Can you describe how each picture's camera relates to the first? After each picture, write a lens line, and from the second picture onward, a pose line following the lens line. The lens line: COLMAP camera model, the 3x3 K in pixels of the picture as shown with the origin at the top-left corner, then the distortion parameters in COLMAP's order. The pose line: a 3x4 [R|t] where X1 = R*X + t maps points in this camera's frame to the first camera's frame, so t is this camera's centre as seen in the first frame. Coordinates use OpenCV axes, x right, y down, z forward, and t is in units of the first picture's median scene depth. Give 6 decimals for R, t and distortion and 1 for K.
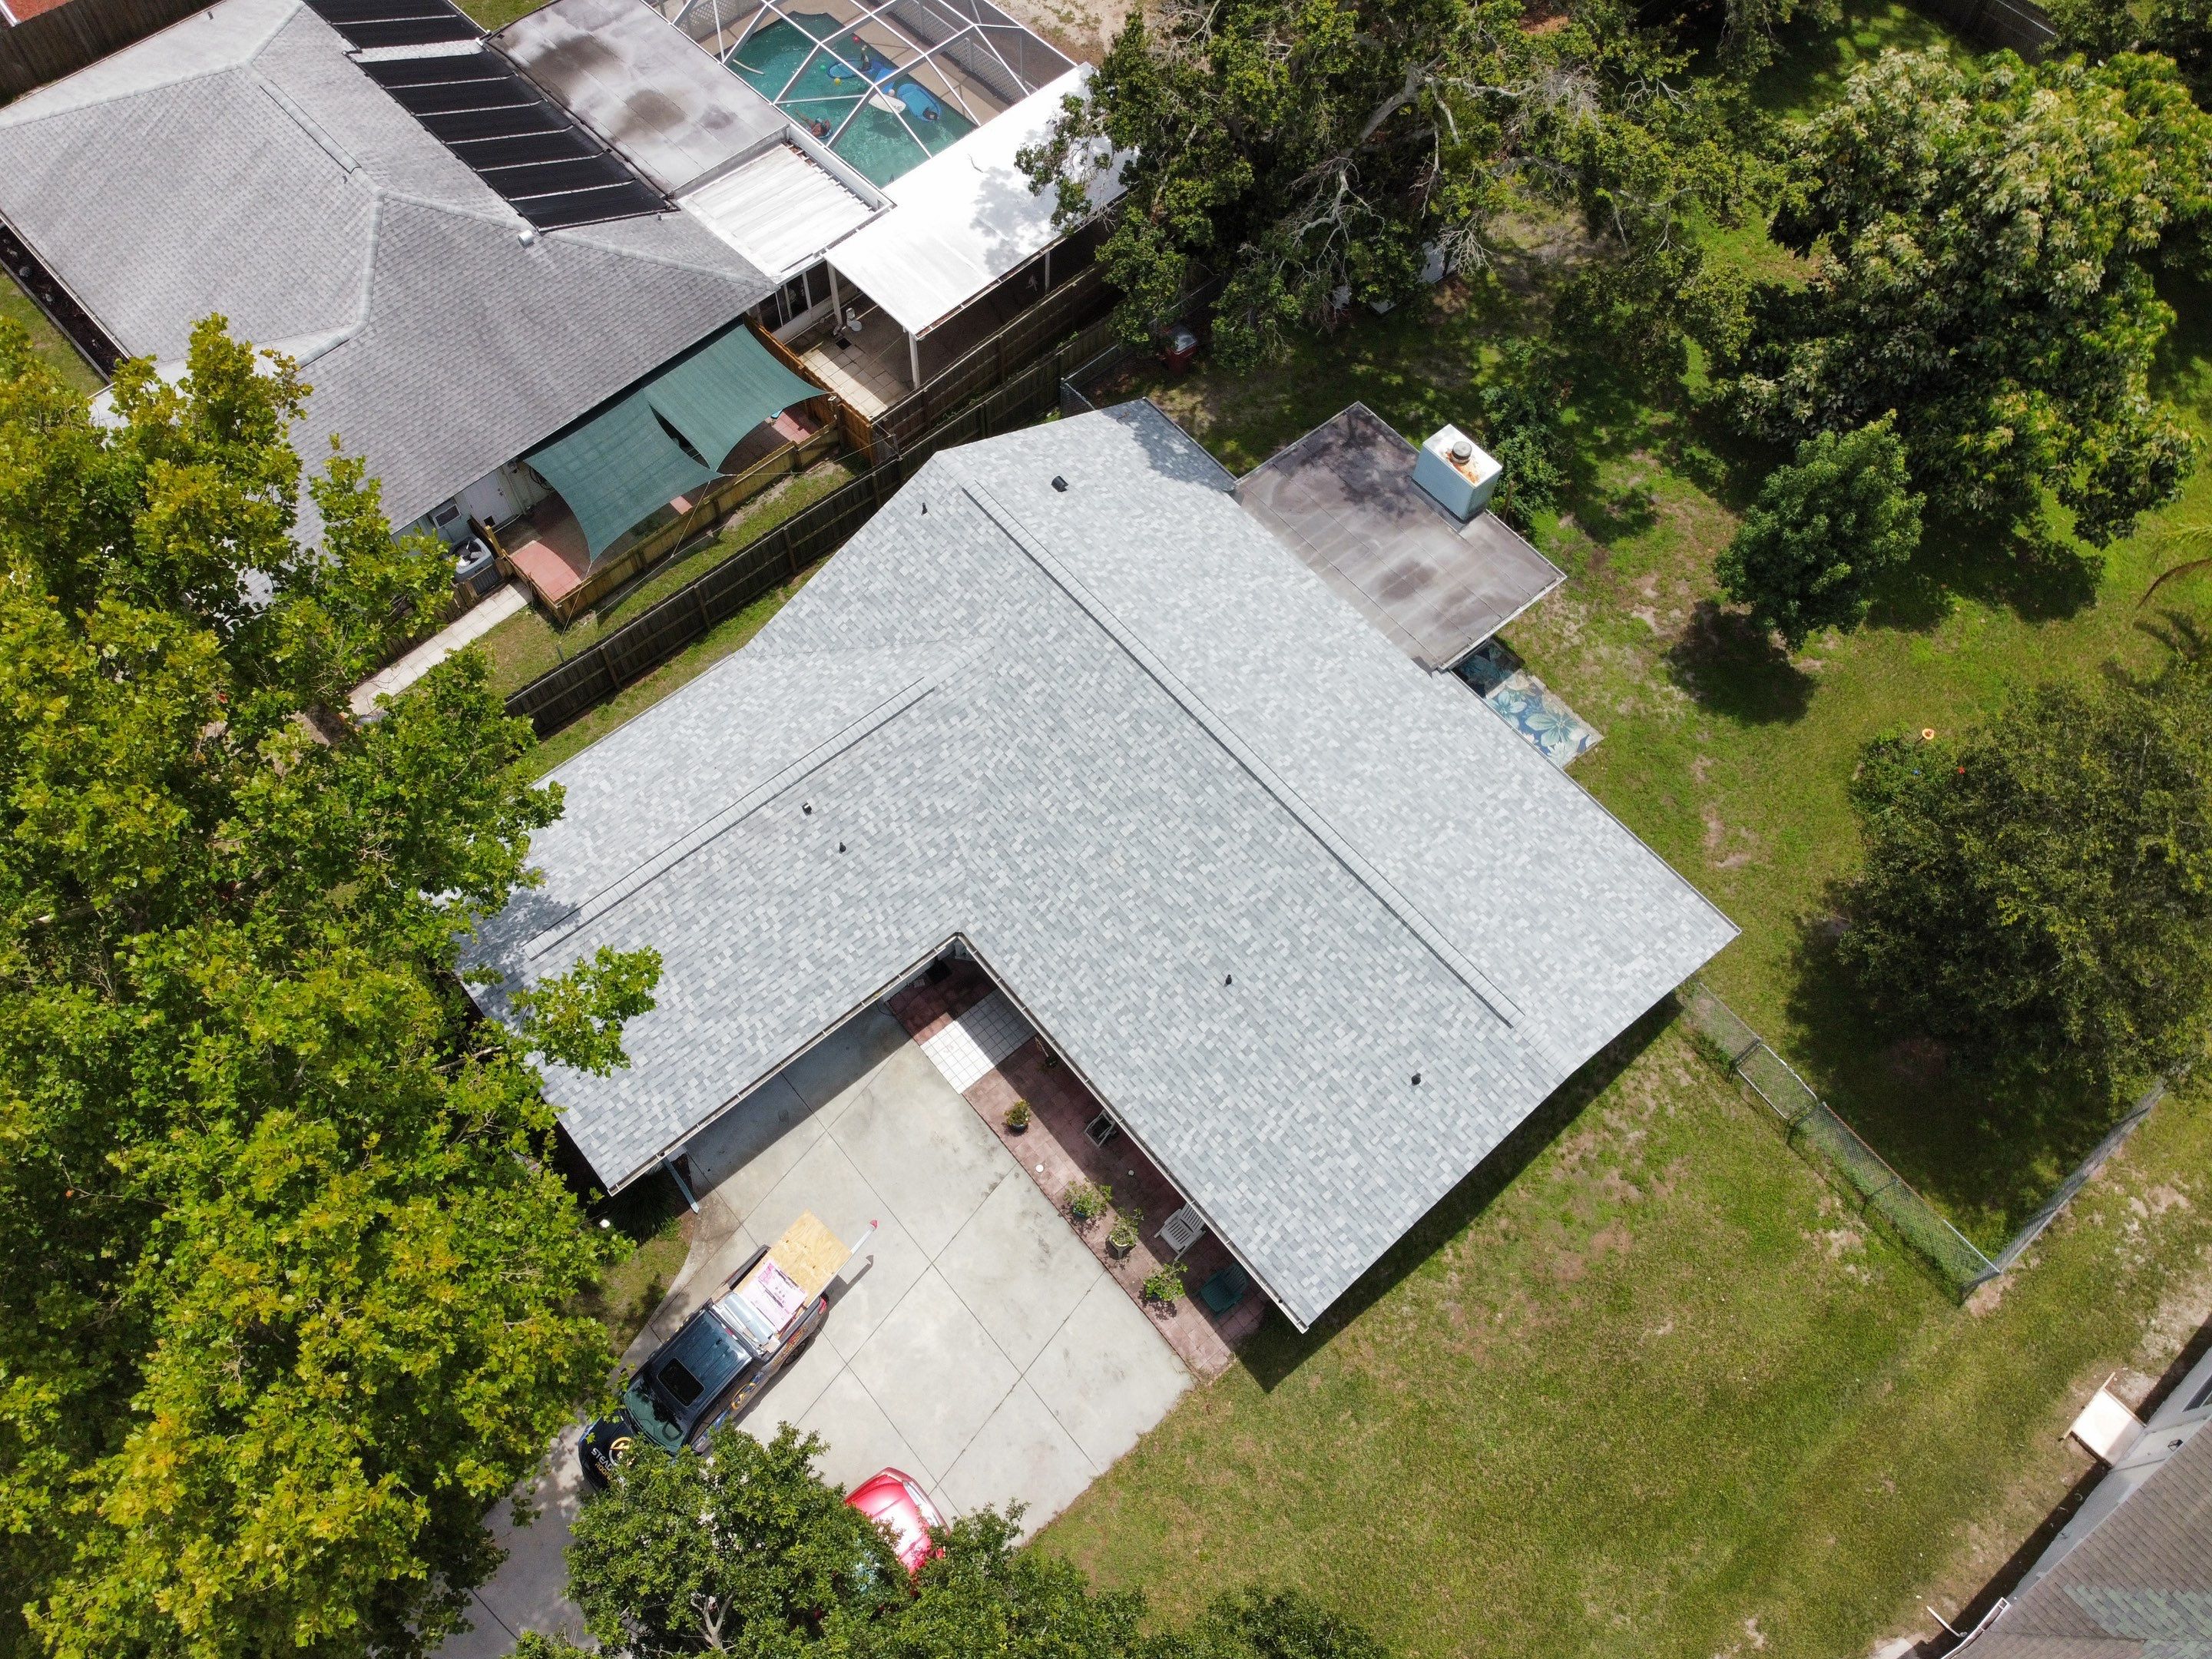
lens RADIAL K [[1686.9, 0, 1069.9], [0, 1686.9, 802.2], [0, 0, 1]] dist [-0.001629, -0.001632]
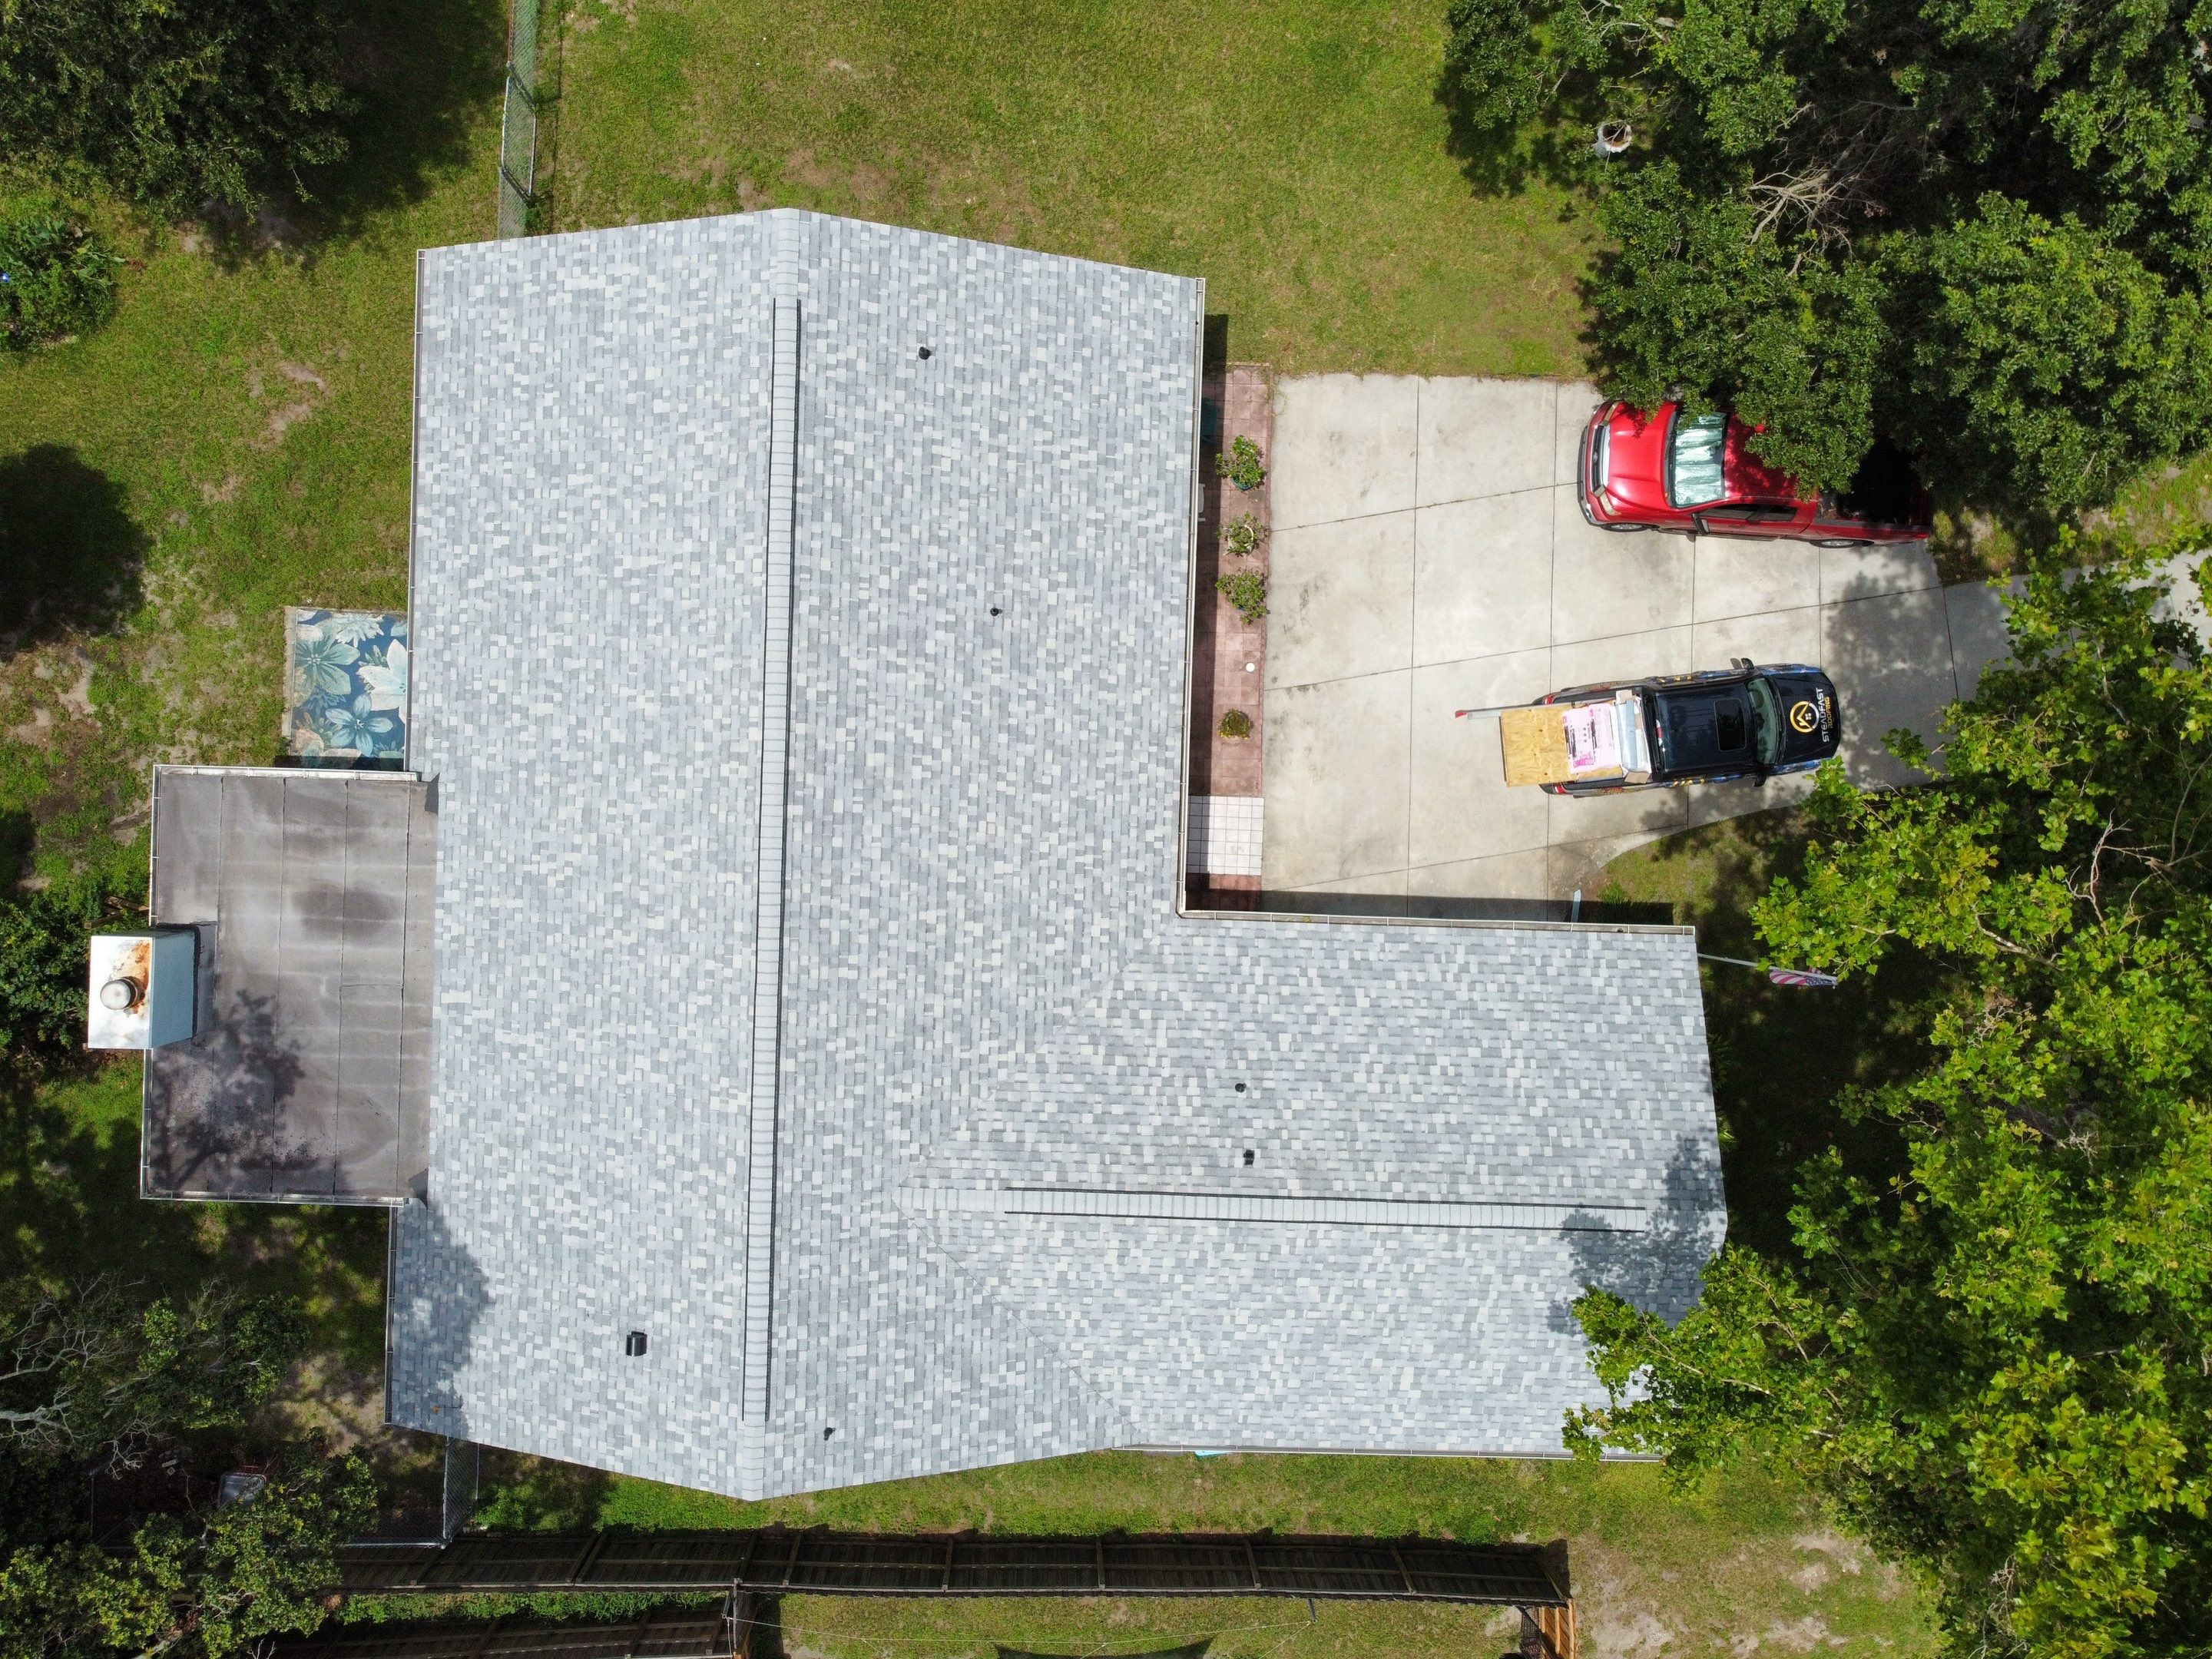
lens RADIAL K [[1686.9, 0, 1083.3], [0, 1686.9, 809.1], [0, 0, 1]] dist [-0.001629, -0.001632]
pose [[-0.746709, -0.664268, -0.034264, 0.026398], [0.566727, -0.662339, 0.490029, -0.285437], [-0.348204, 0.346491, 0.871033, 0.297567]]
